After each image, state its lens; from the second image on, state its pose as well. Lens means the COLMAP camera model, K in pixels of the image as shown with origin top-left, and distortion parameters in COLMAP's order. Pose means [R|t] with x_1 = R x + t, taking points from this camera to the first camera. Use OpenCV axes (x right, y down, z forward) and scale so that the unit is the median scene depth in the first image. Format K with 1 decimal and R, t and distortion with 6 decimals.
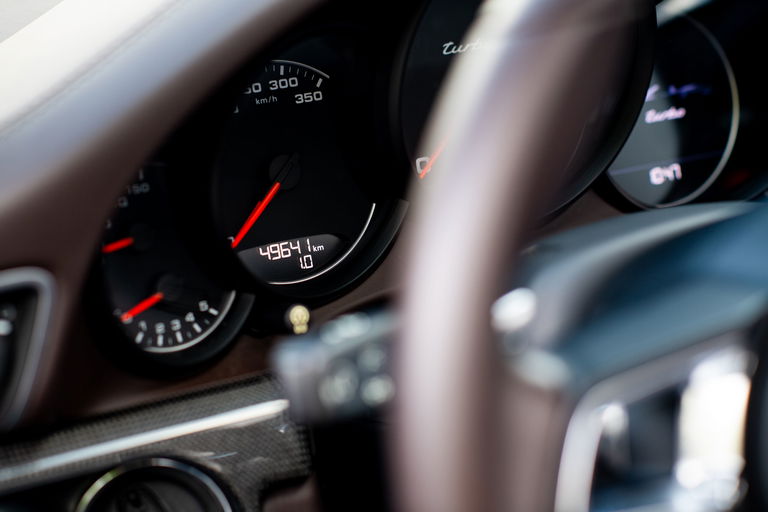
lens RADIAL K [[2030.5, 0, 384.0], [0, 2030.5, 256.0], [0, 0, 1]] dist [-0.098653, 0.069197]
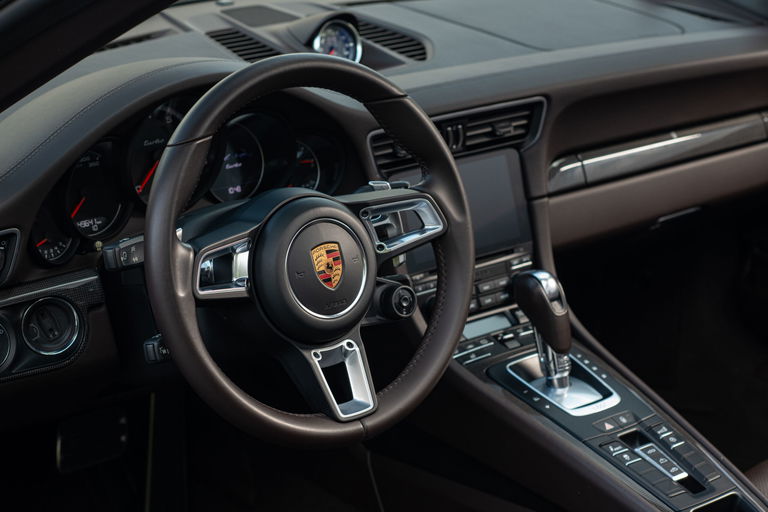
lens RADIAL K [[2030.5, 0, 384.0], [0, 2030.5, 256.0], [0, 0, 1]] dist [-0.098653, 0.069197]
pose [[0.984378, -0.036756, 0.172191, -0.123961], [0.038828, 0.999208, -0.008679, 0.076949], [-0.171736, 0.015229, 0.985025, -1.635958]]
